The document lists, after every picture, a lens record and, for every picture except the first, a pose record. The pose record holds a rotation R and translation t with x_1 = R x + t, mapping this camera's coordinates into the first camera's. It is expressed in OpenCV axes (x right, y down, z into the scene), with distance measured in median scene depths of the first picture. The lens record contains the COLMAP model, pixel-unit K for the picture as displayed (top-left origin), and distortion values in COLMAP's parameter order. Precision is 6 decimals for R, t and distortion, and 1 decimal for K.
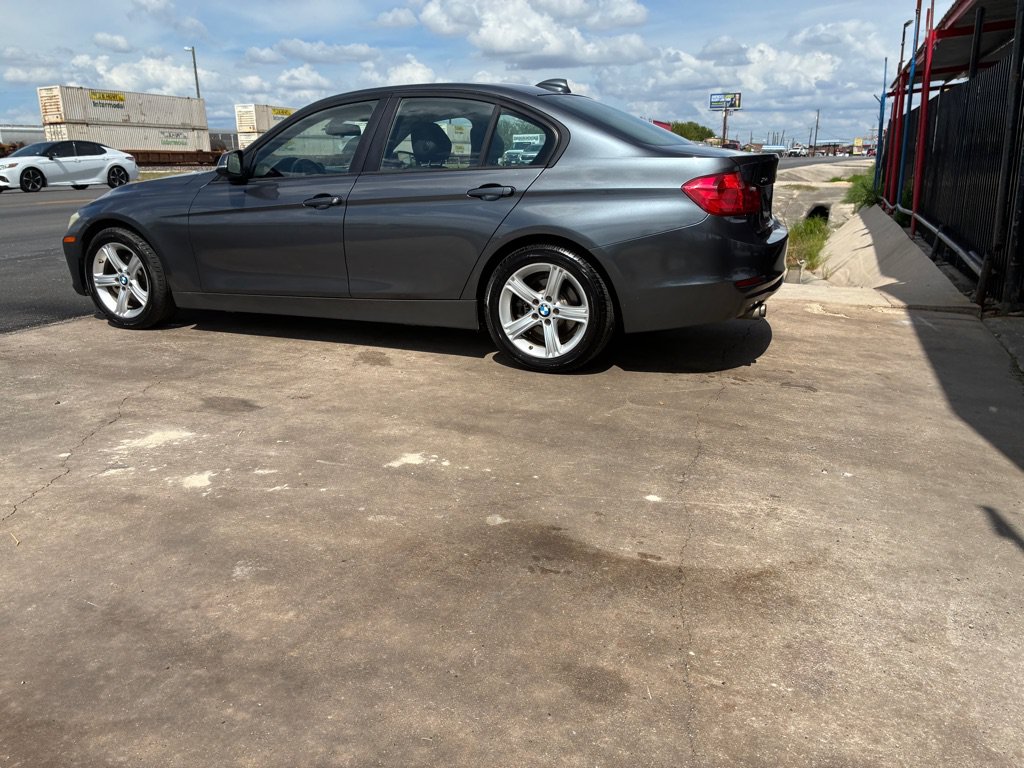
lens RADIAL K [[777.5, 0, 500.2], [0, 777.5, 384.8], [0, 0, 1]] dist [0.058941, -0.081938]
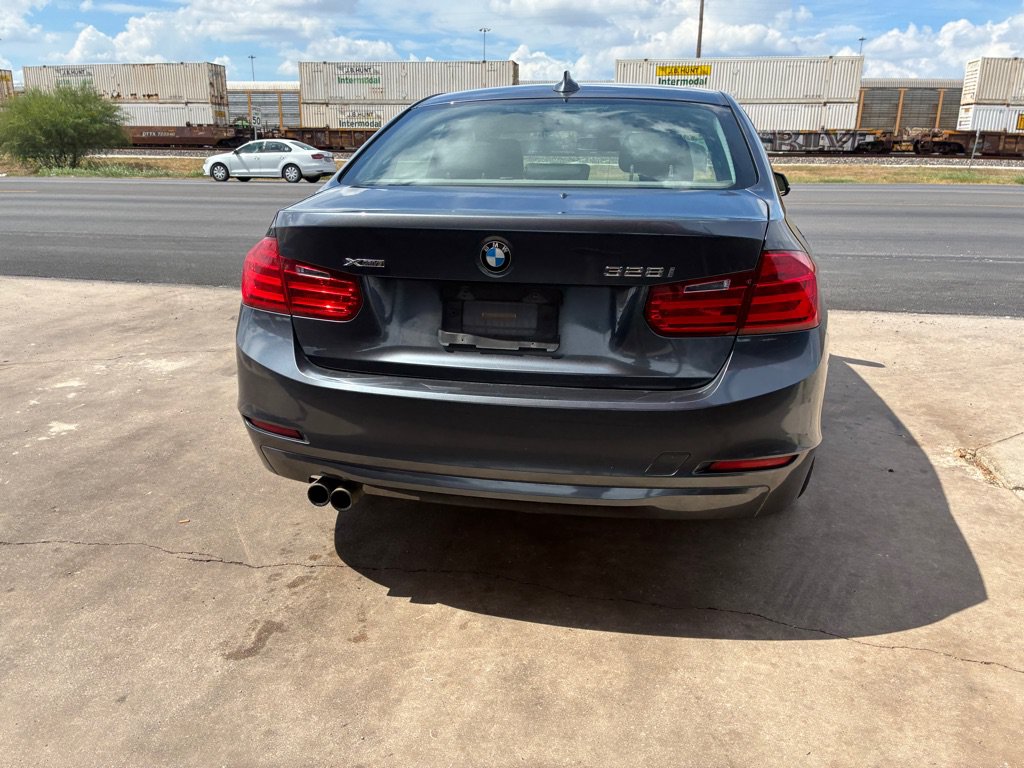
lens RADIAL K [[778.5, 0, 507.6], [0, 778.5, 396.4], [0, 0, 1]] dist [0.059837, -0.084524]
pose [[0.201786, 0.305732, -0.930489, 0.366846], [-0.280985, 0.928167, 0.244035, -0.141498], [0.938259, 0.212211, 0.273197, 0.412196]]
